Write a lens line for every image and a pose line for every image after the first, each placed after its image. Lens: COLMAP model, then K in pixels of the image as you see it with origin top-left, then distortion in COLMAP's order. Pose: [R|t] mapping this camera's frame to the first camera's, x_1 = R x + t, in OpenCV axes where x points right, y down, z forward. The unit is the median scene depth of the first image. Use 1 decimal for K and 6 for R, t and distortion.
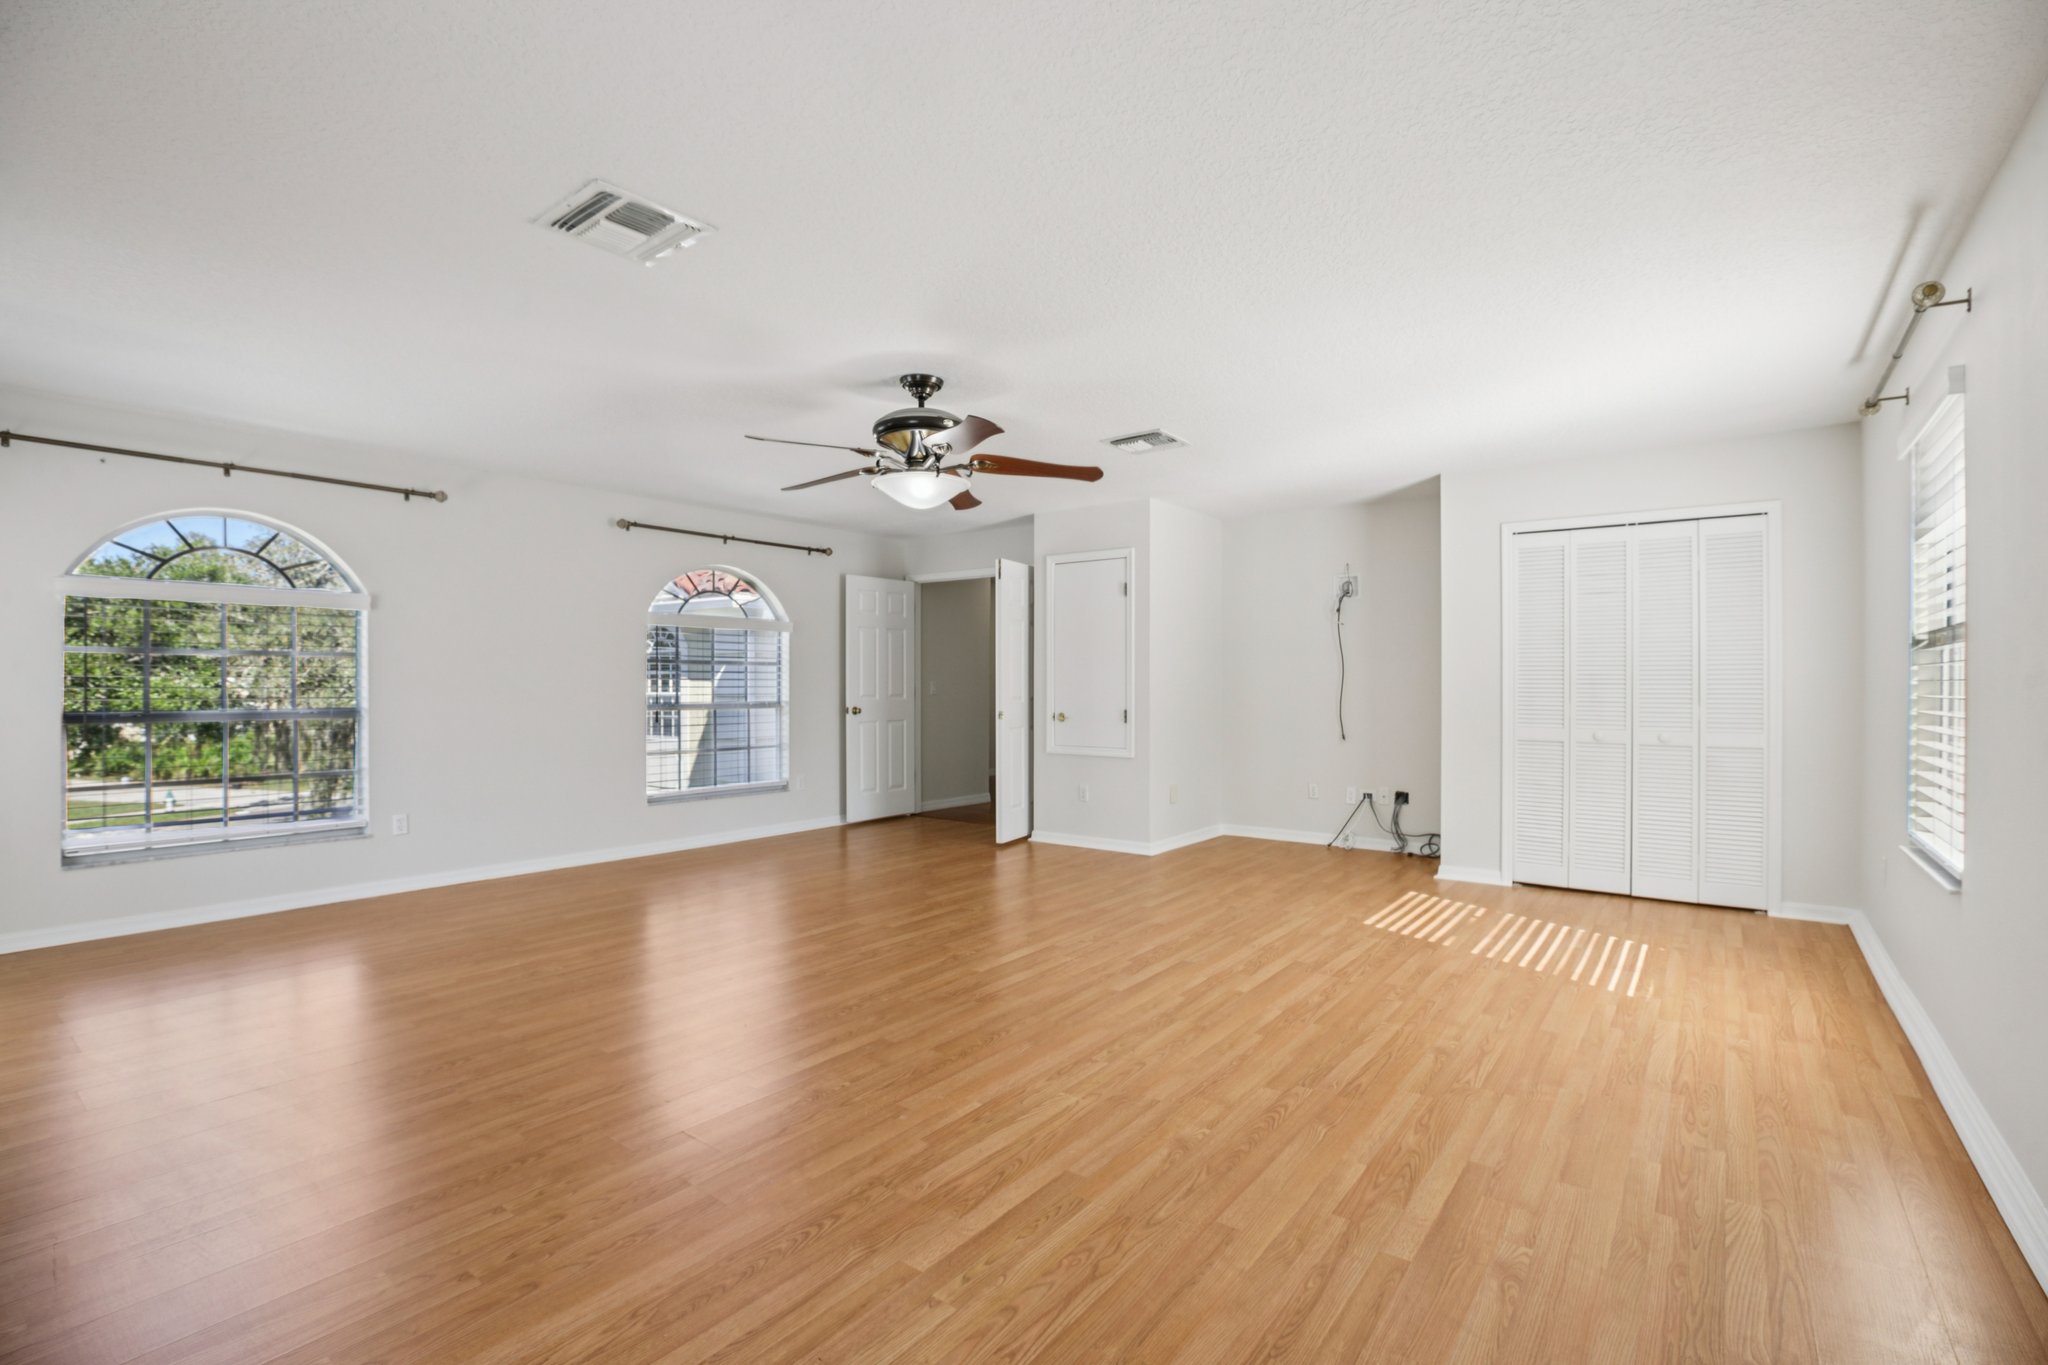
lens RADIAL K [[933.2, 0, 1029.2], [0, 933.2, 676.0], [0, 0, 1]] dist [-0.034253, 0.008087]
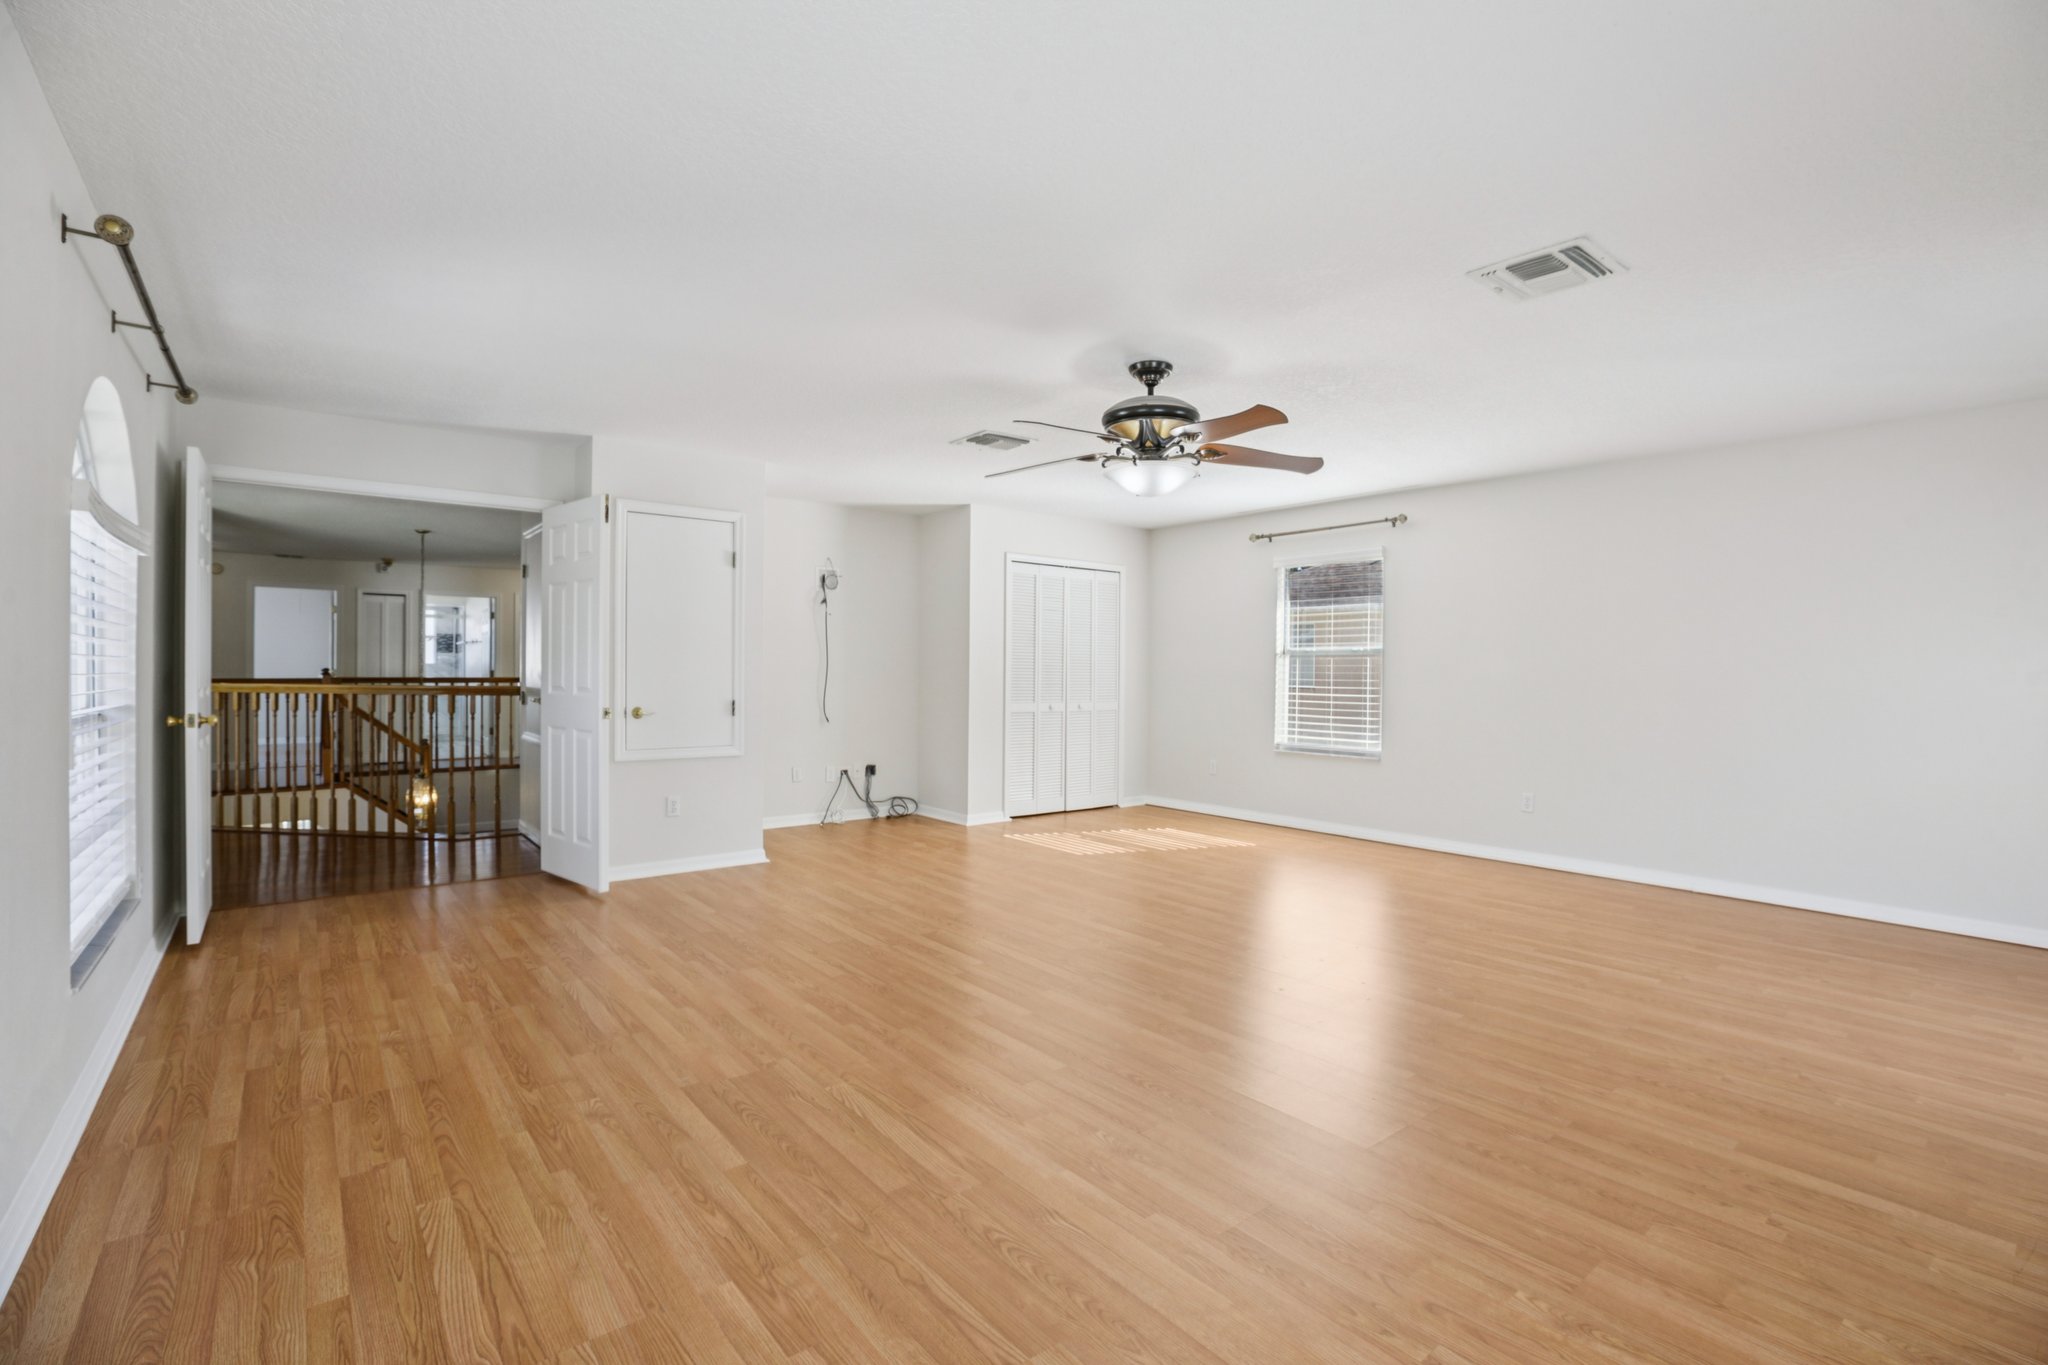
lens RADIAL K [[933.2, 0, 1037.7], [0, 933.2, 677.6], [0, 0, 1]] dist [-0.034253, 0.008087]
pose [[0.226705, -0.006208, 0.973944, -1.034424], [-0.017369, 0.999795, 0.010415, 0.002221], [-0.973809, -0.019277, 0.226551, 0.831938]]
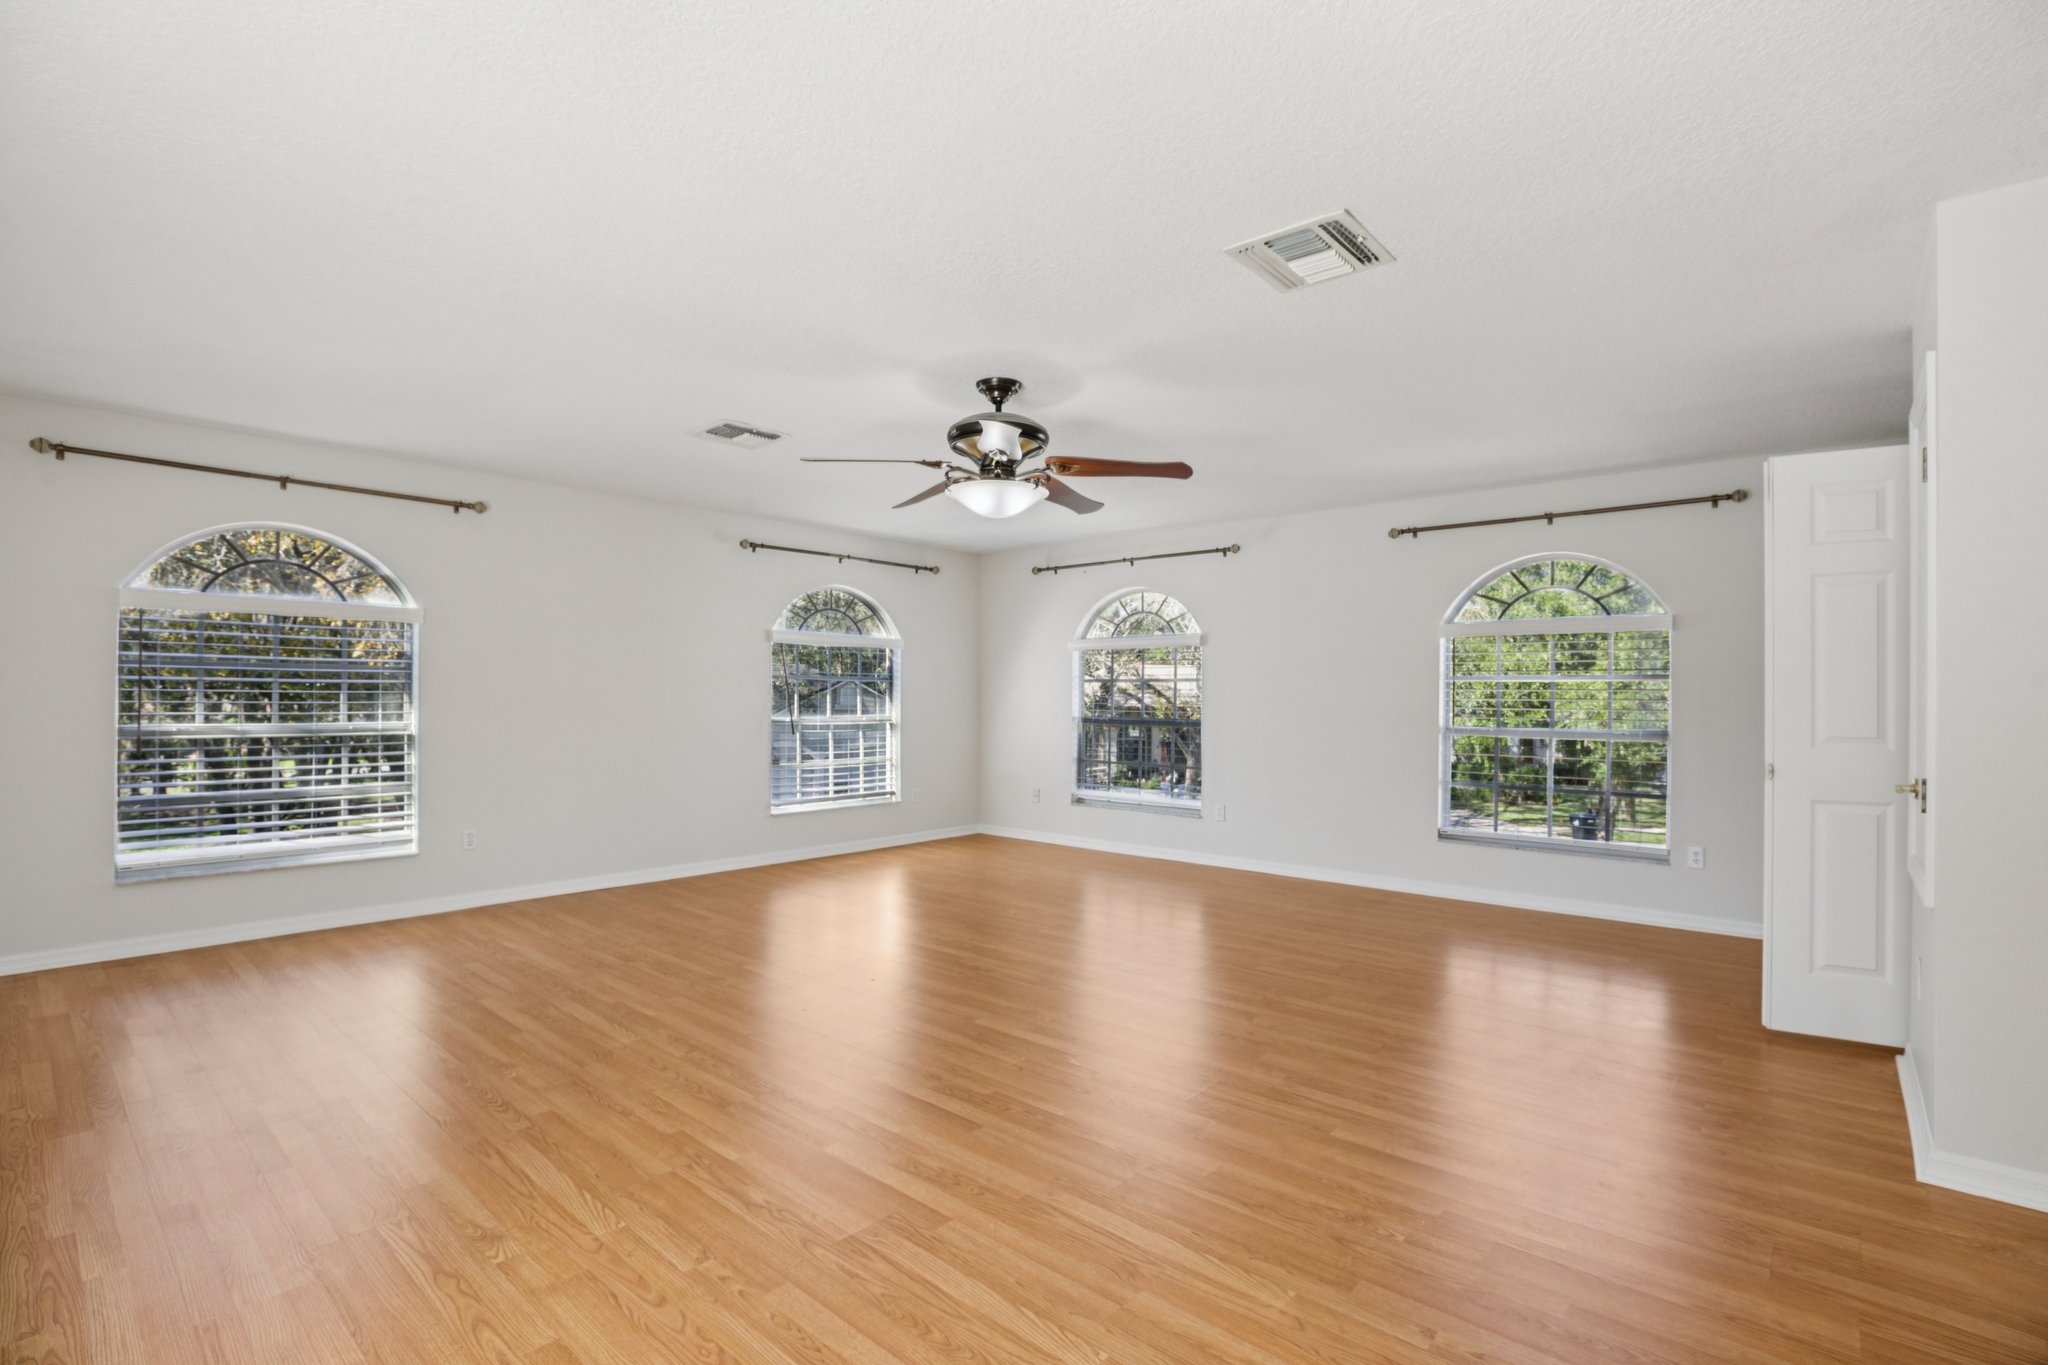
lens RADIAL K [[933.2, 0, 1019.1], [0, 933.2, 699.2], [0, 0, 1]] dist [-0.034253, 0.008087]
pose [[-0.076675, -0.001735, -0.997055, 0.775589], [0.001151, 0.999998, -0.001829, 0.006453], [0.997055, -0.001288, -0.076673, 1.024117]]
